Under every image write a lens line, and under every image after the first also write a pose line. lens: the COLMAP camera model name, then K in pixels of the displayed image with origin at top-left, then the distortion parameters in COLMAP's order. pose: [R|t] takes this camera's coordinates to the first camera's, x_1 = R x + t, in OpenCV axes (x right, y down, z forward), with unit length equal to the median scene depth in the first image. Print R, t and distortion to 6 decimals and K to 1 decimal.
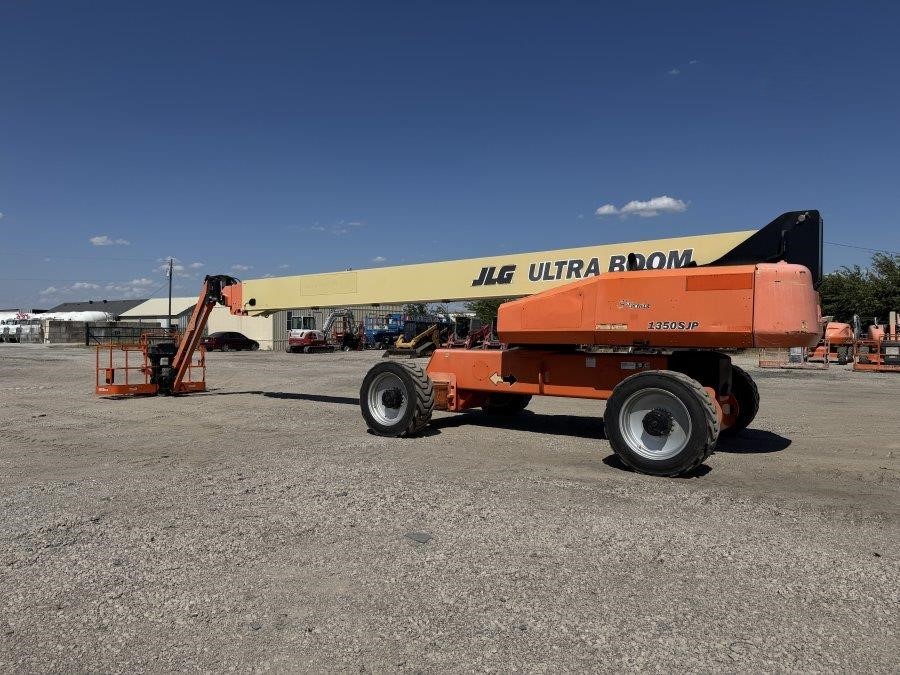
lens RADIAL K [[634.1, 0, 446.3], [0, 634.1, 339.9], [0, 0, 1]] dist [0.046549, -0.063623]
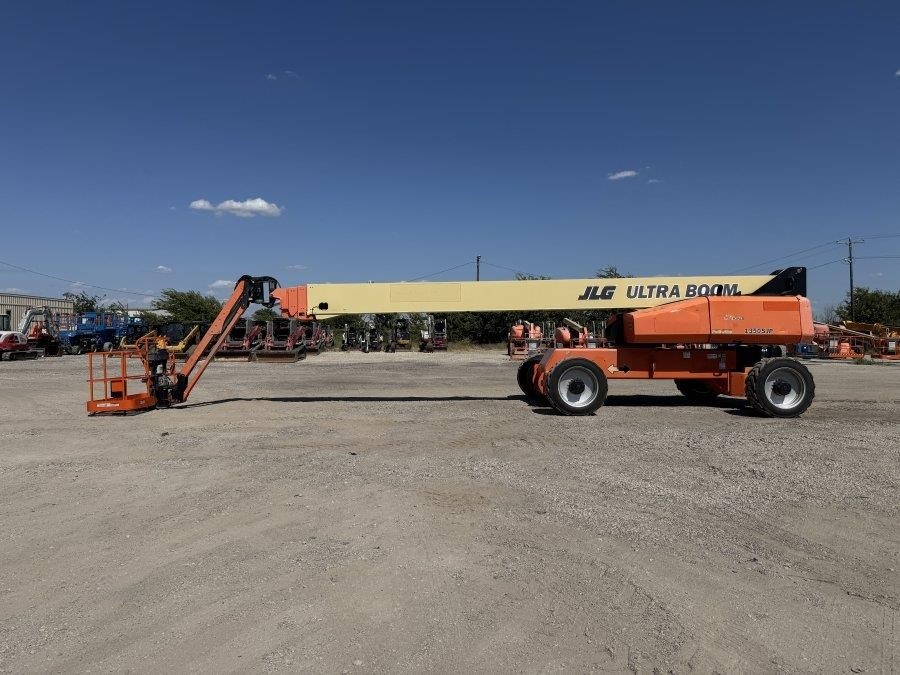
lens RADIAL K [[634.1, 0, 446.3], [0, 634.1, 339.9], [0, 0, 1]] dist [0.046549, -0.063623]
pose [[0.810735, -0.009537, 0.585336, -0.987562], [0.009461, 0.999950, 0.003188, -0.009066], [-0.585337, 0.002953, 0.810785, 0.094970]]
